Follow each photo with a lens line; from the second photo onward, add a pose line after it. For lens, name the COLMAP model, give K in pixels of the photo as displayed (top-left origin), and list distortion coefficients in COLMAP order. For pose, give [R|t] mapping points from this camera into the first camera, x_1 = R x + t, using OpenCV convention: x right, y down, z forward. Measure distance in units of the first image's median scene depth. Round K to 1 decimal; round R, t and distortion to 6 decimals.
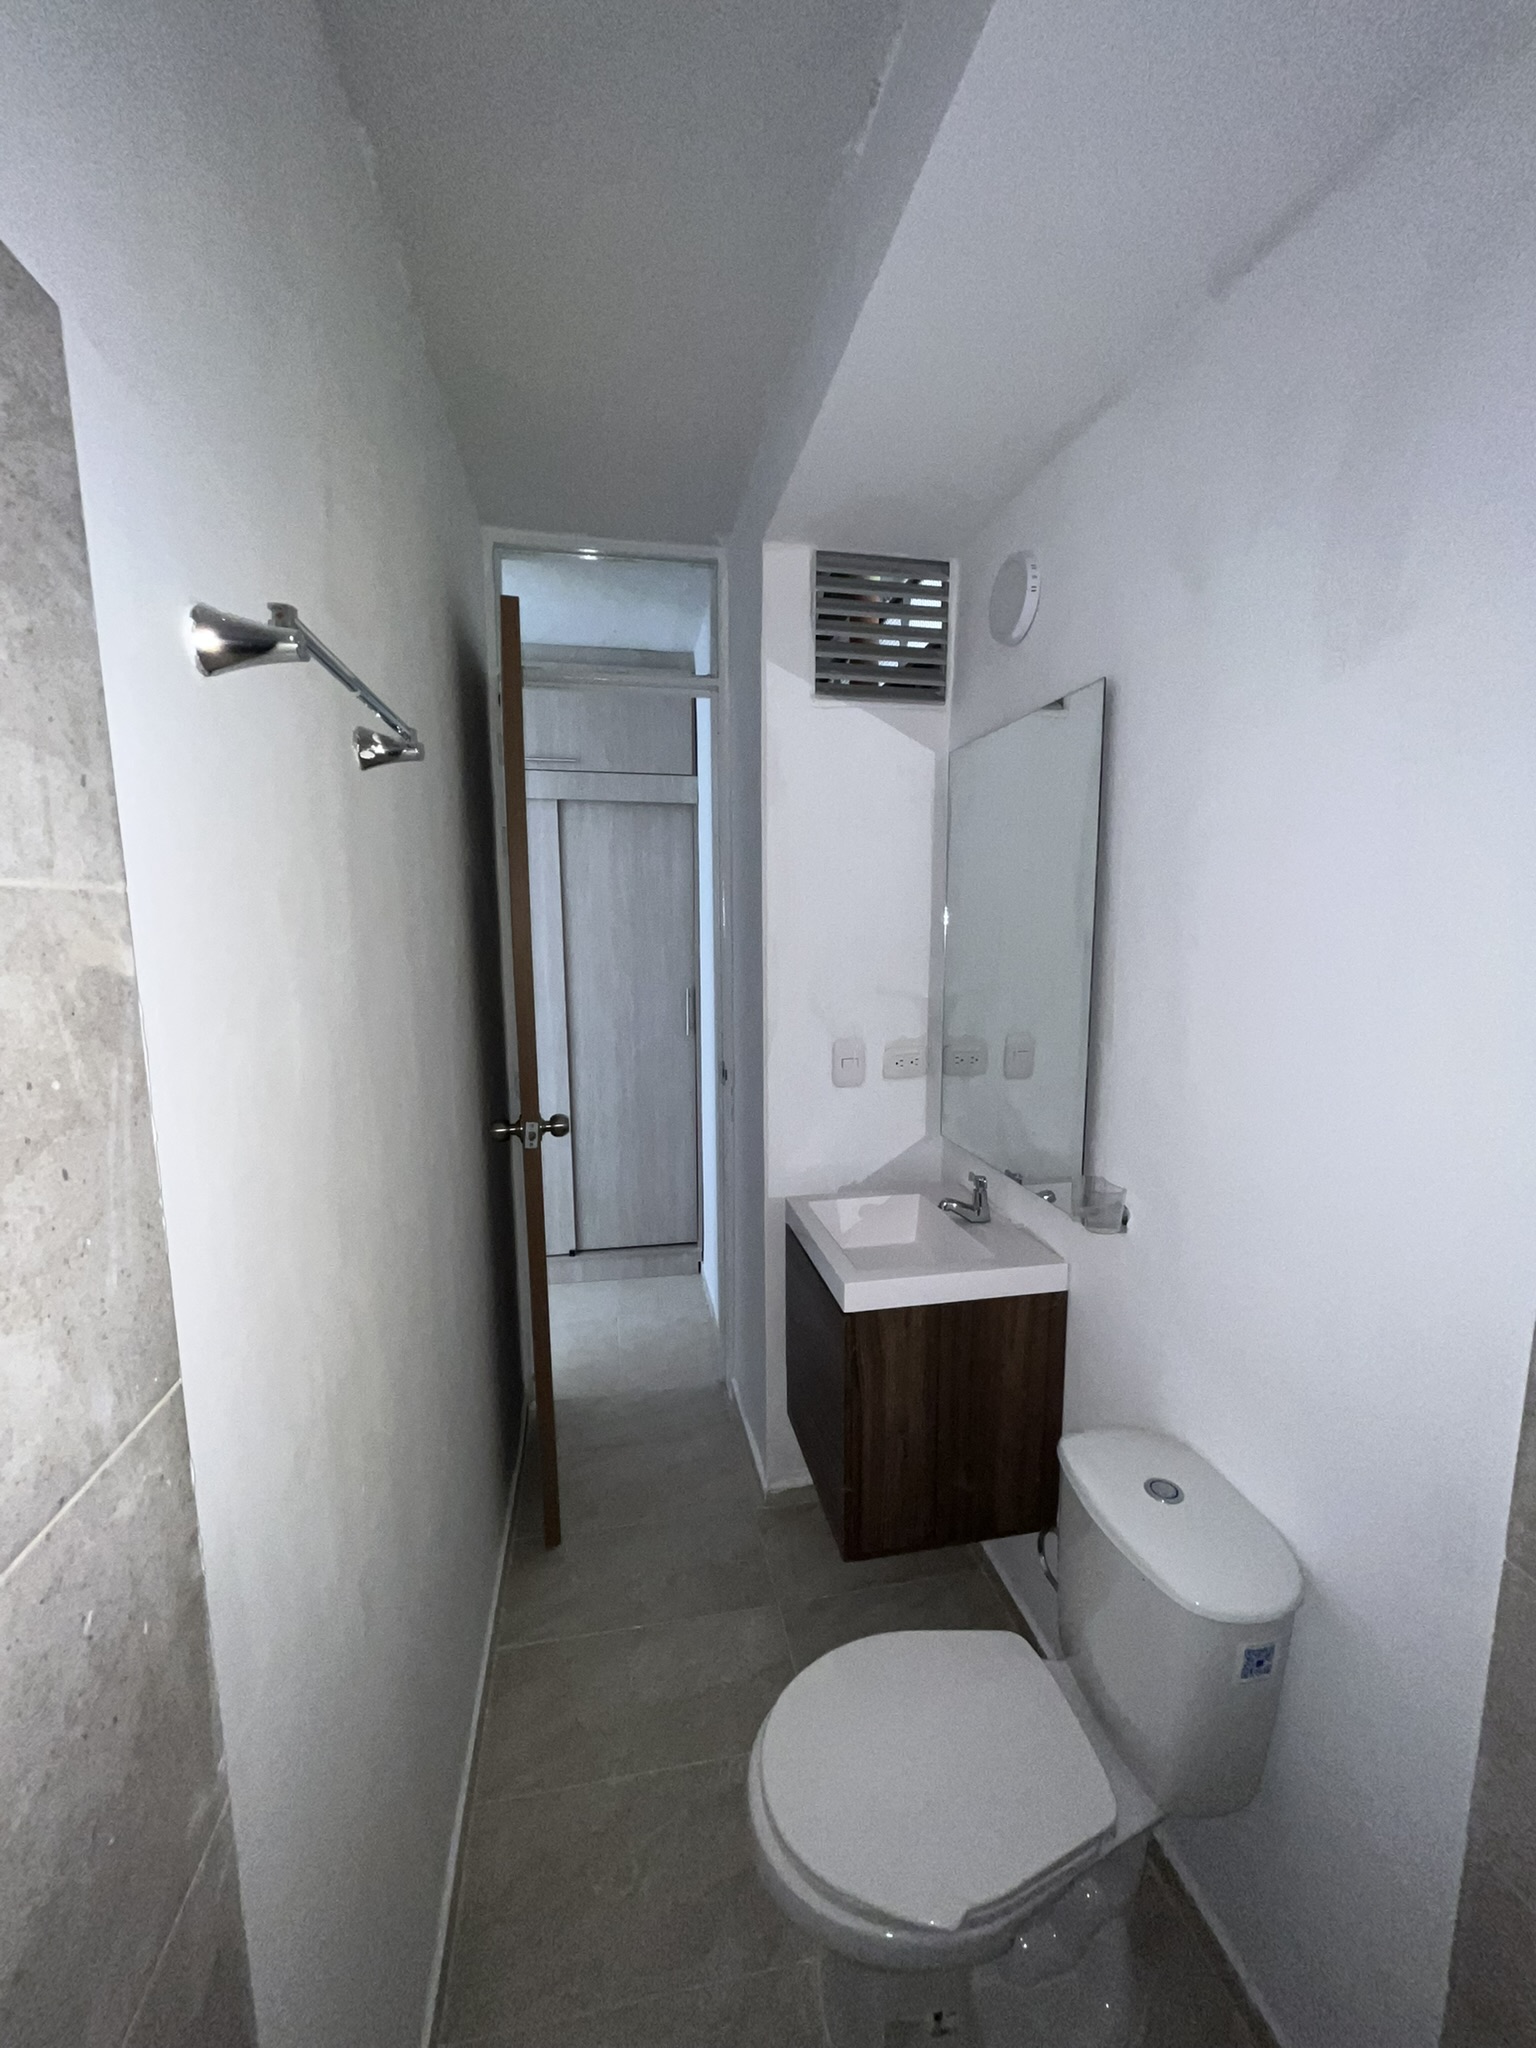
lens RADIAL K [[822.7, 0, 766.2], [0, 822.7, 1032.1], [0, 0, 1]] dist [-0.001868, 0.000037]
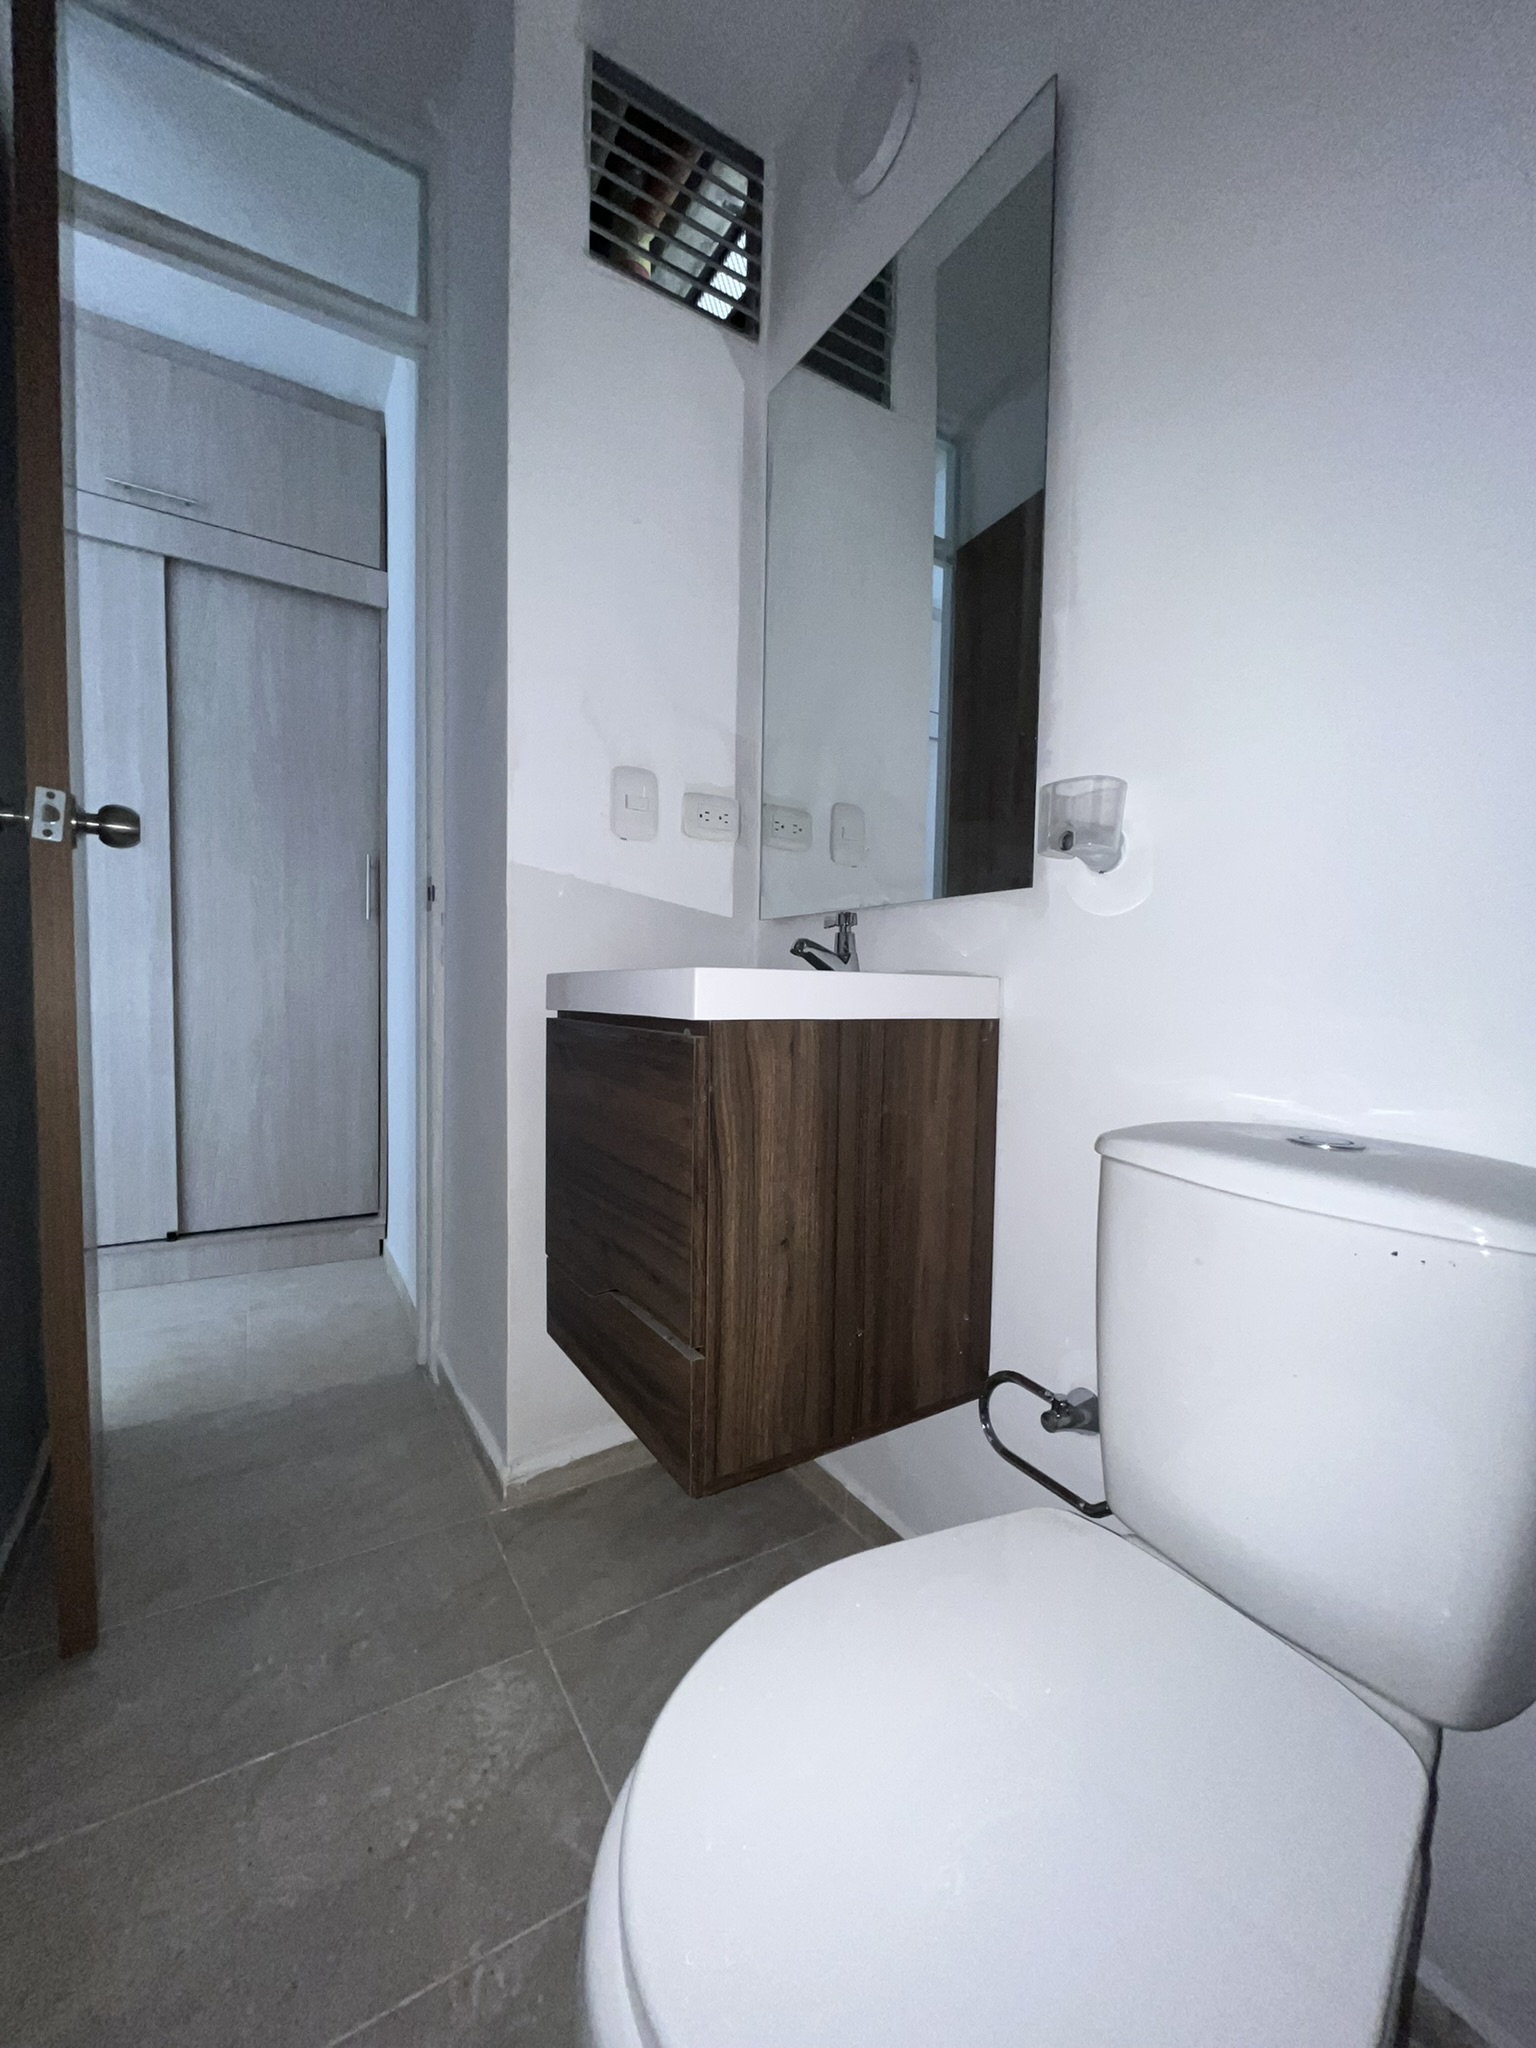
lens RADIAL K [[822.7, 0, 766.2], [0, 822.7, 1032.1], [0, 0, 1]] dist [-0.001868, 0.000037]
pose [[0.933729, 0.003770, 0.357962, -0.040979], [0.026414, 0.996493, -0.079395, 0.269432], [-0.357006, 0.083589, 0.930355, 0.314720]]
